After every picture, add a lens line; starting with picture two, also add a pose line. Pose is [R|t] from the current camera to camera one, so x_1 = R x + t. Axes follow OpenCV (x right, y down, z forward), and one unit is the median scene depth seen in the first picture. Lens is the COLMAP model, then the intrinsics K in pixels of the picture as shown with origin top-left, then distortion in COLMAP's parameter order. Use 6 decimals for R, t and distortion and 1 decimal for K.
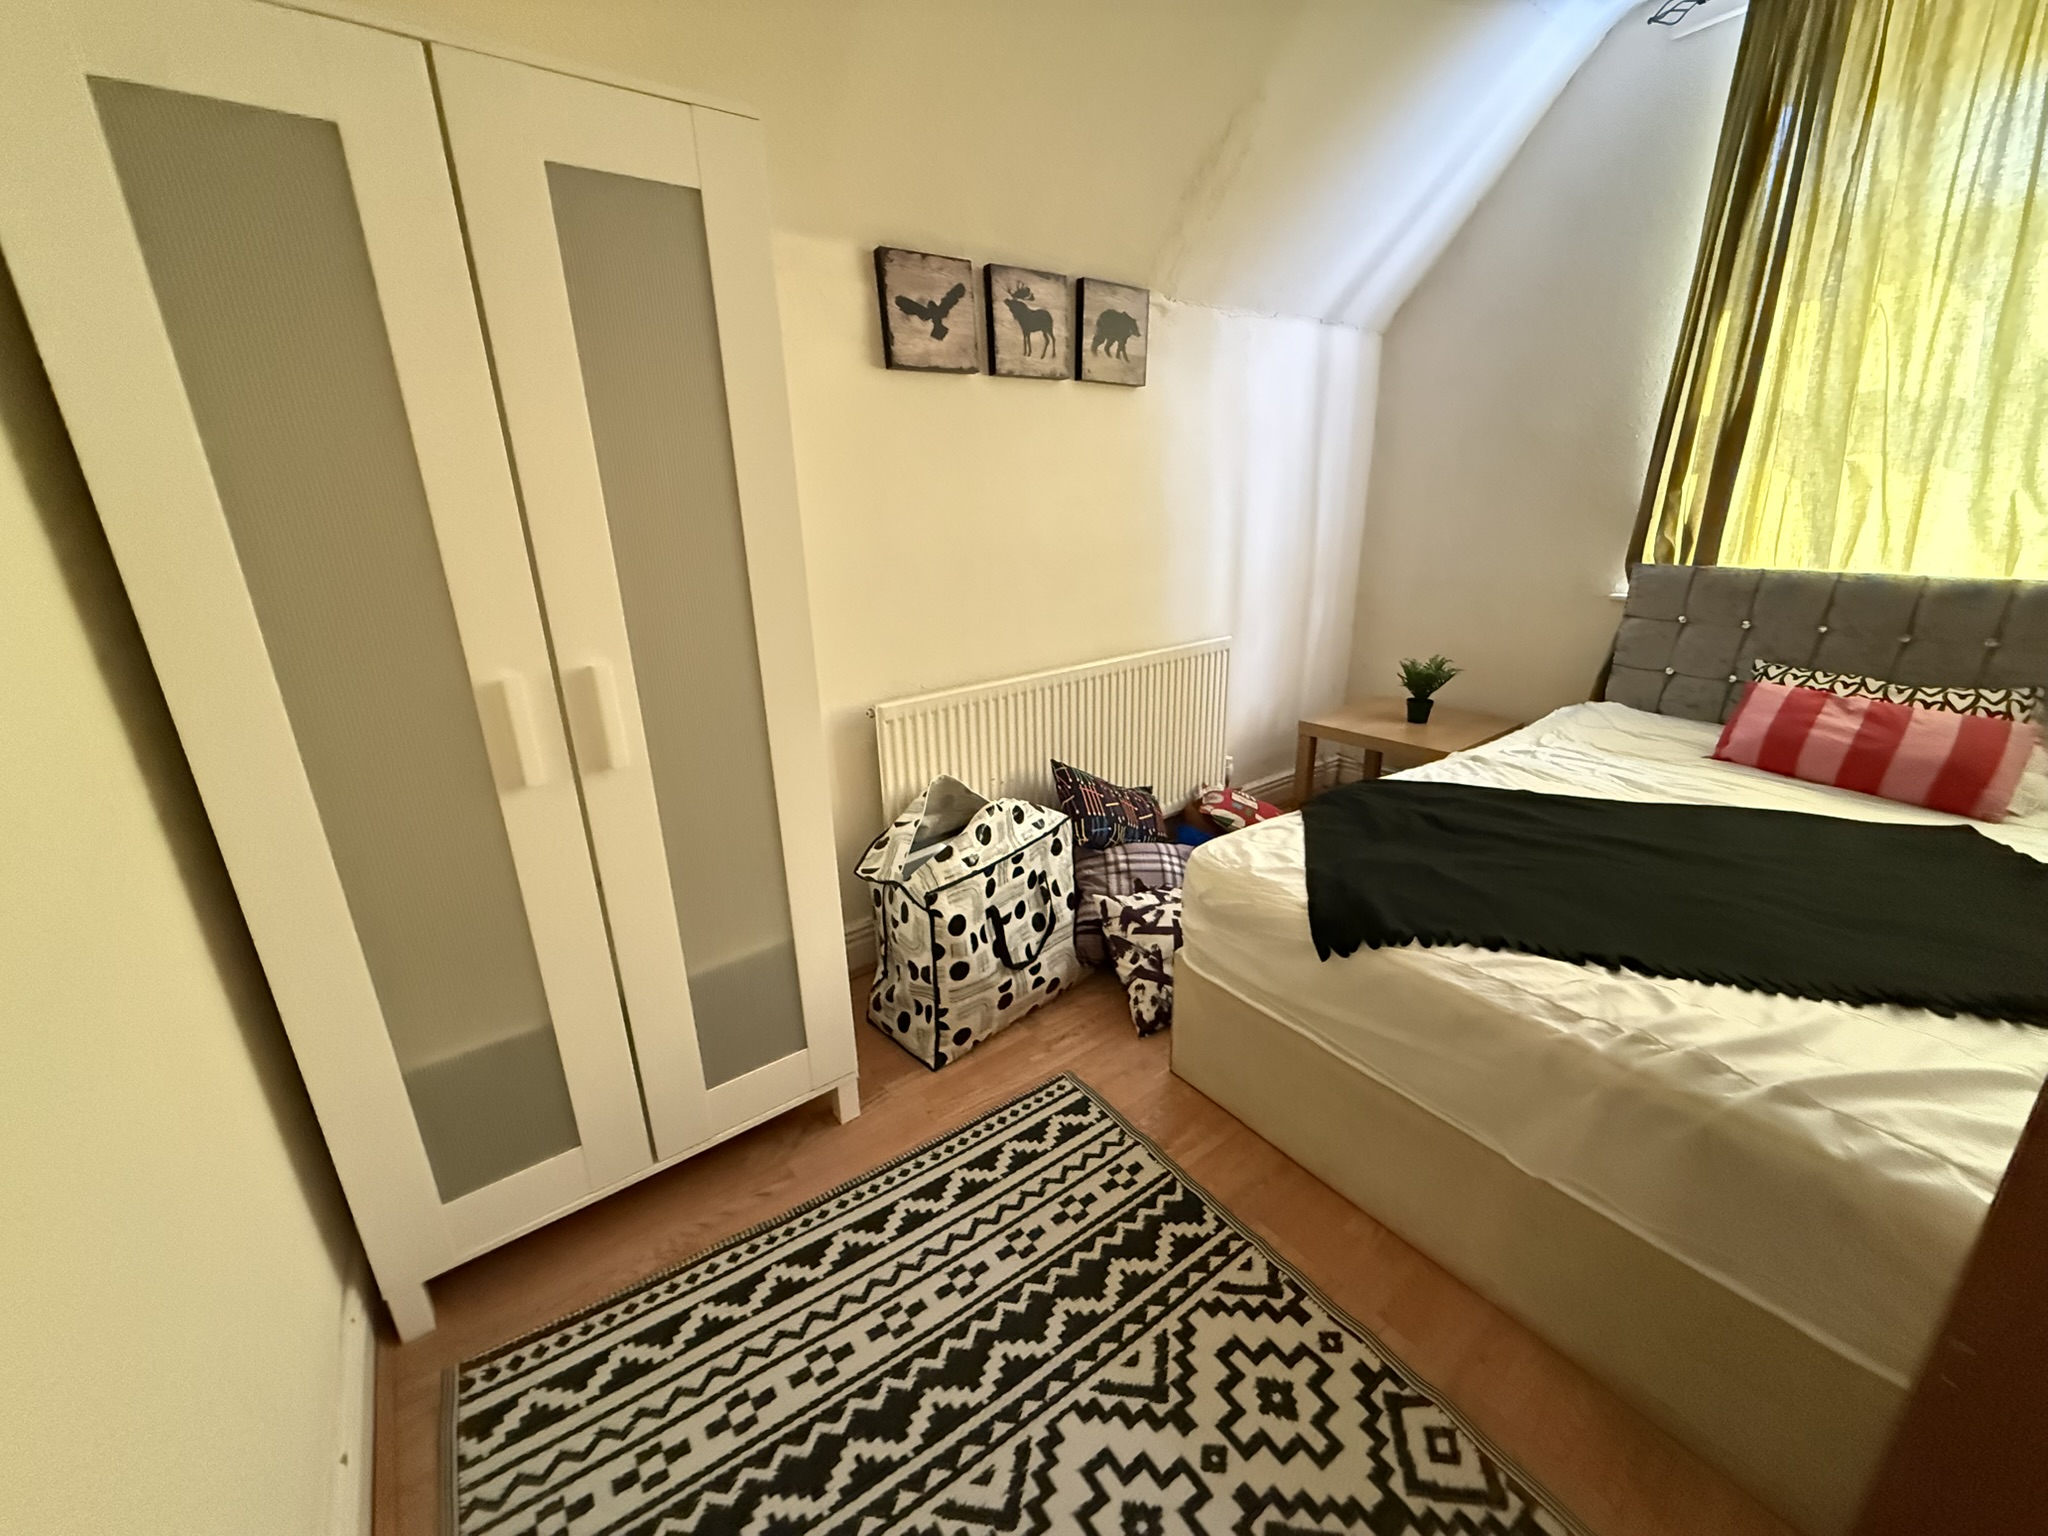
lens RADIAL K [[818.6, 0, 1018.7], [0, 818.6, 761.0], [0, 0, 1]] dist [0.000292, -0.000071]
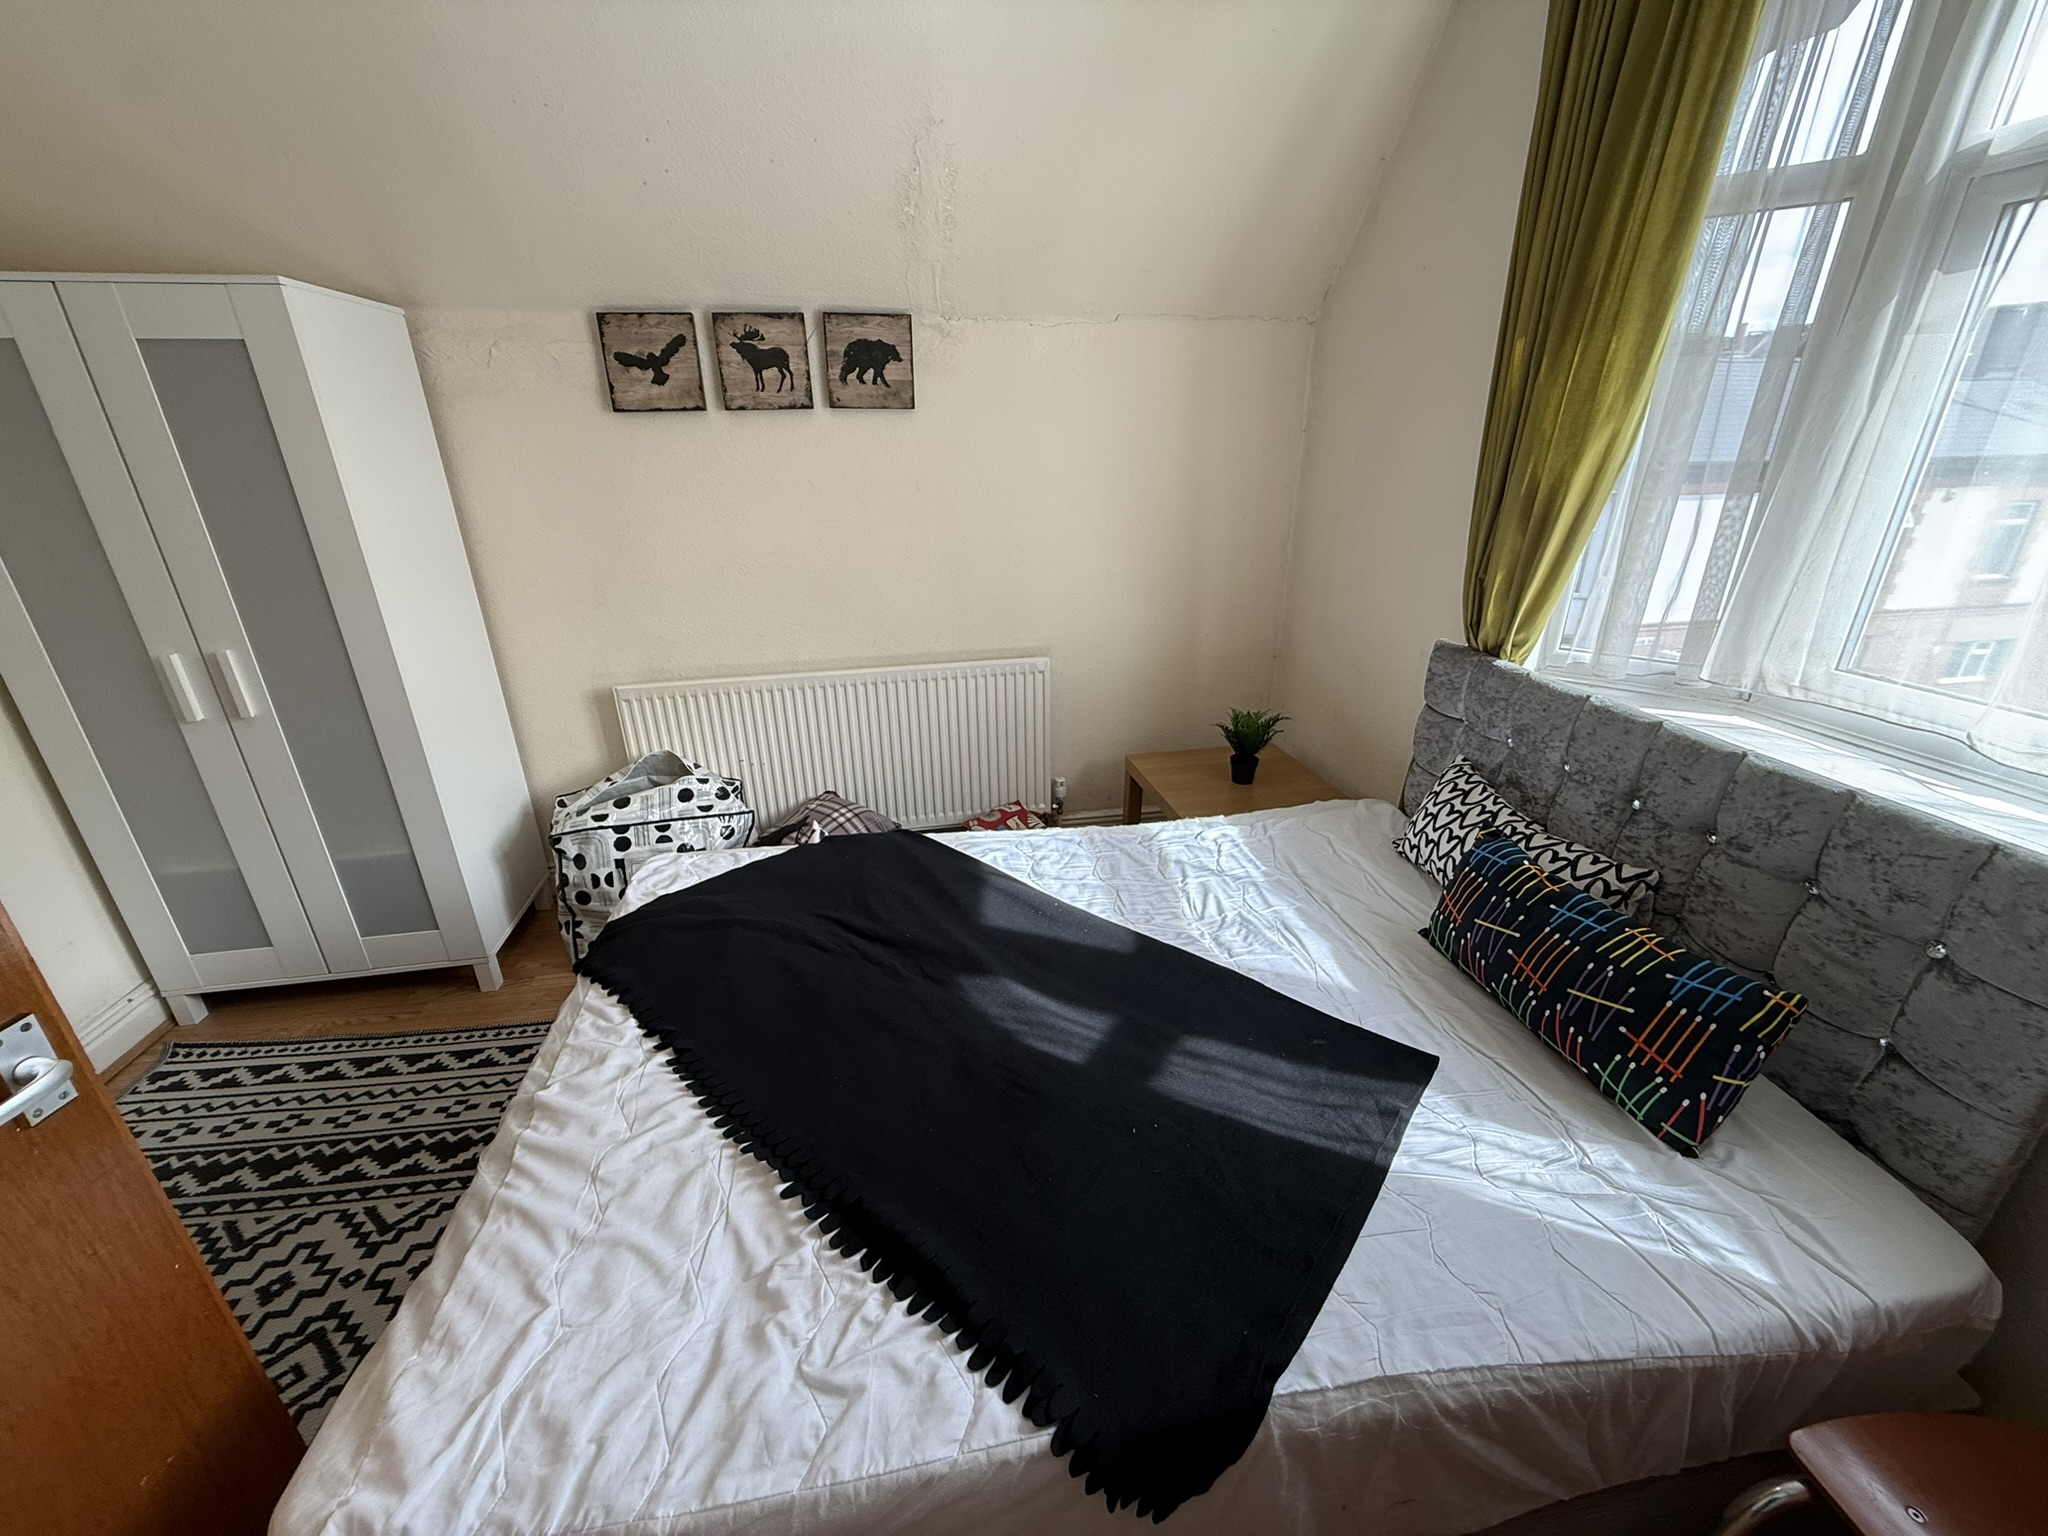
lens RADIAL K [[818.6, 0, 1018.7], [0, 818.6, 761.0], [0, 0, 1]] dist [0.000292, -0.000071]
pose [[0.886665, 0.189797, -0.421666, 0.977966], [-0.154688, 0.981091, 0.116330, -0.209896], [0.435771, -0.037919, 0.899258, 0.156829]]
